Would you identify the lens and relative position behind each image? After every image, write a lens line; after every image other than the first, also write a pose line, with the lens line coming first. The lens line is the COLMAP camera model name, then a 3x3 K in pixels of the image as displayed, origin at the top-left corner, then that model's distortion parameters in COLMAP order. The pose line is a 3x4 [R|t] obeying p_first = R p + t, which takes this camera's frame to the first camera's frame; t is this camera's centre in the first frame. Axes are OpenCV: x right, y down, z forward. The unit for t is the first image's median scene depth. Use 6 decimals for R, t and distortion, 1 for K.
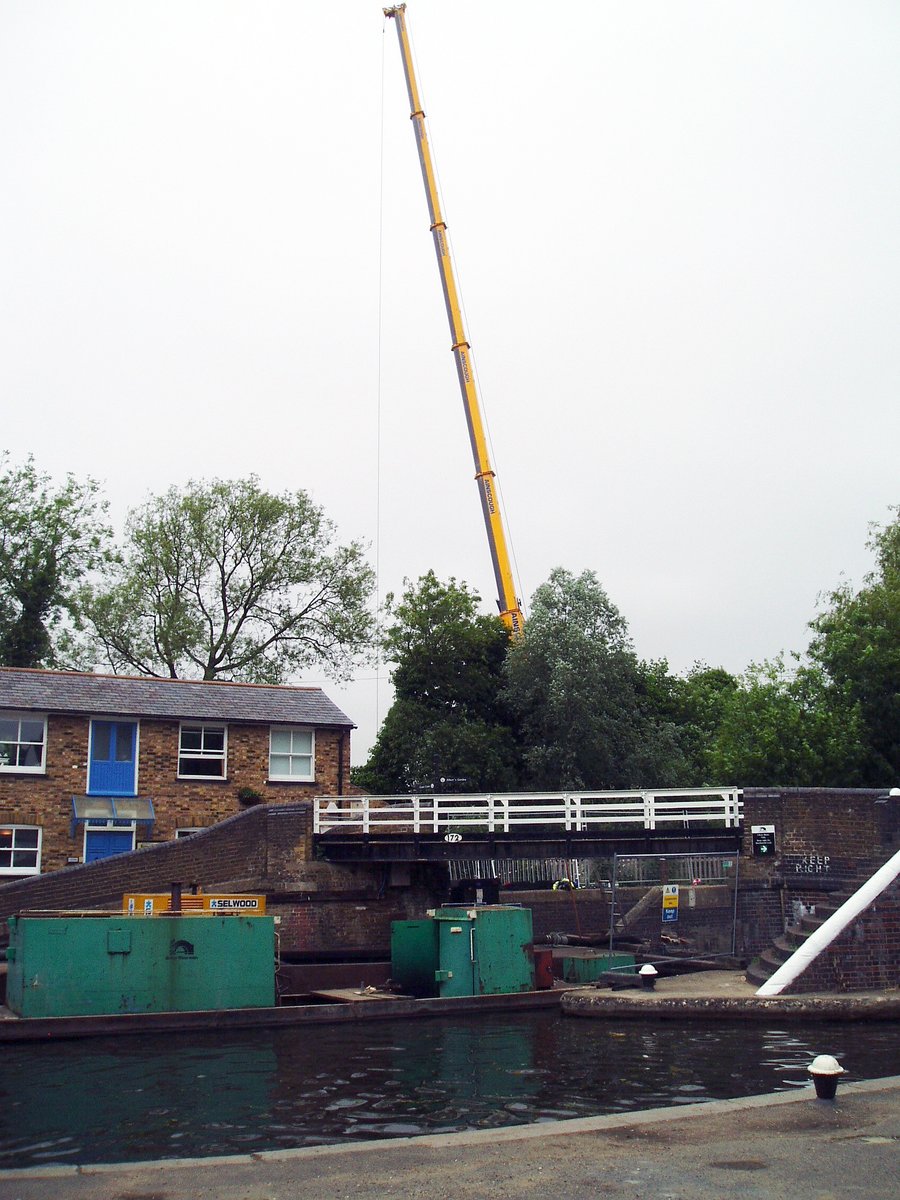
lens RADIAL K [[1283.5, 0, 450.0], [0, 1283.5, 600.0], [0, 0, 1]] dist [-0.063925, 0.026318]
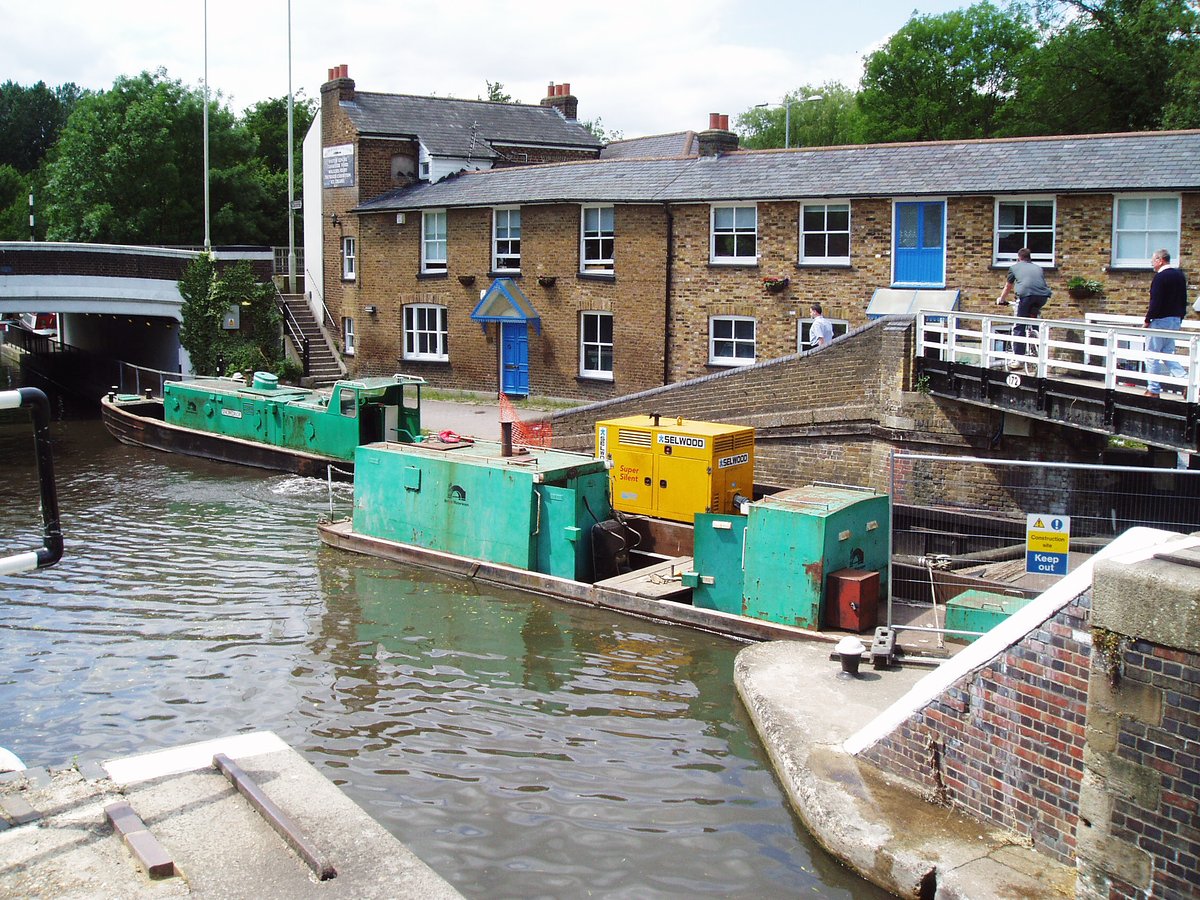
lens RADIAL K [[1226.7, 0, 600.0], [0, 1226.7, 450.0], [0, 0, 1]] dist [-0.134948, 0.067858]
pose [[0.420096, 0.138531, -0.896843, 0.417756], [0.179320, 0.956121, 0.231684, 0.027794], [0.889586, -0.258152, 0.376821, 0.469624]]
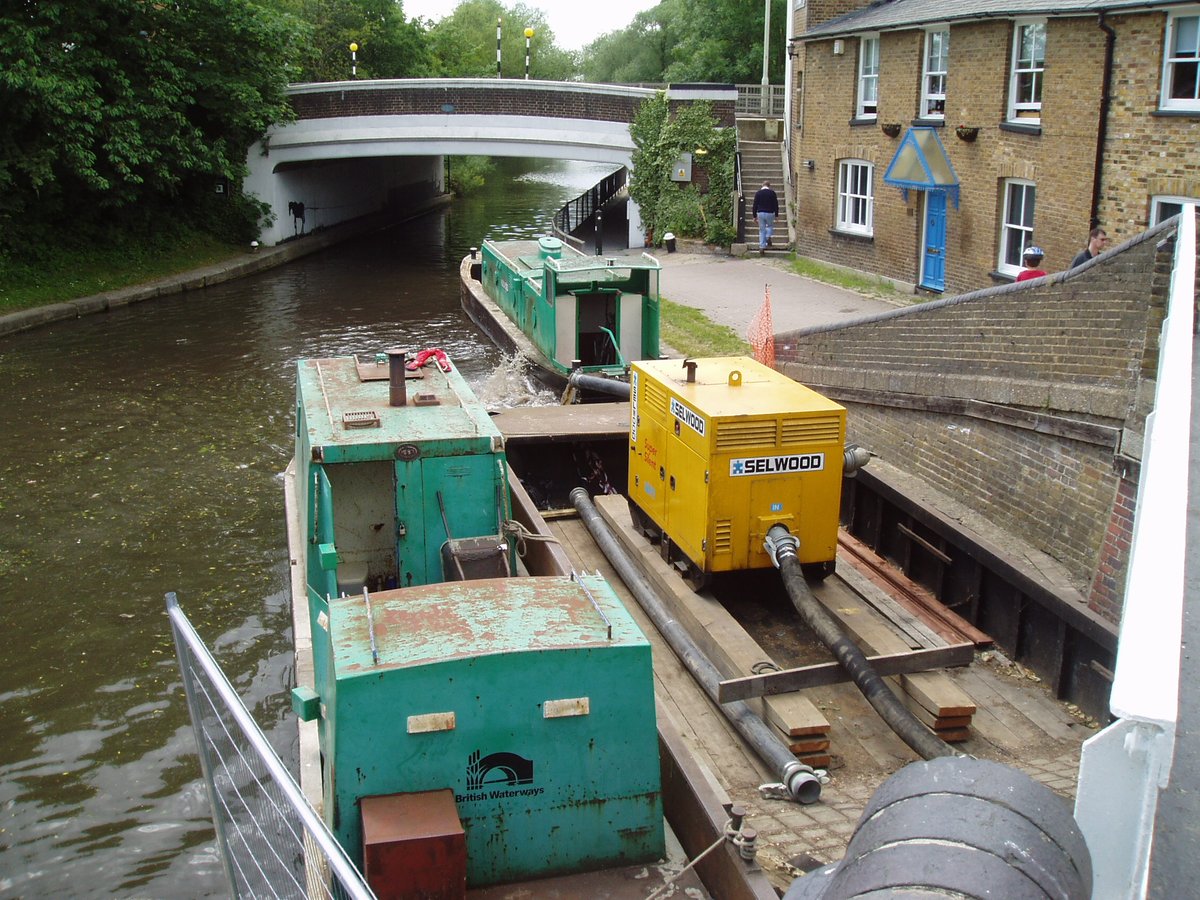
lens RADIAL K [[1226.7, 0, 600.0], [0, 1226.7, 450.0], [0, 0, 1]] dist [-0.134948, 0.067858]
pose [[-0.211702, 0.265645, -0.940540, 0.216718], [0.196927, 0.954208, 0.225180, 0.099770], [0.957289, -0.137547, -0.254320, 0.807819]]
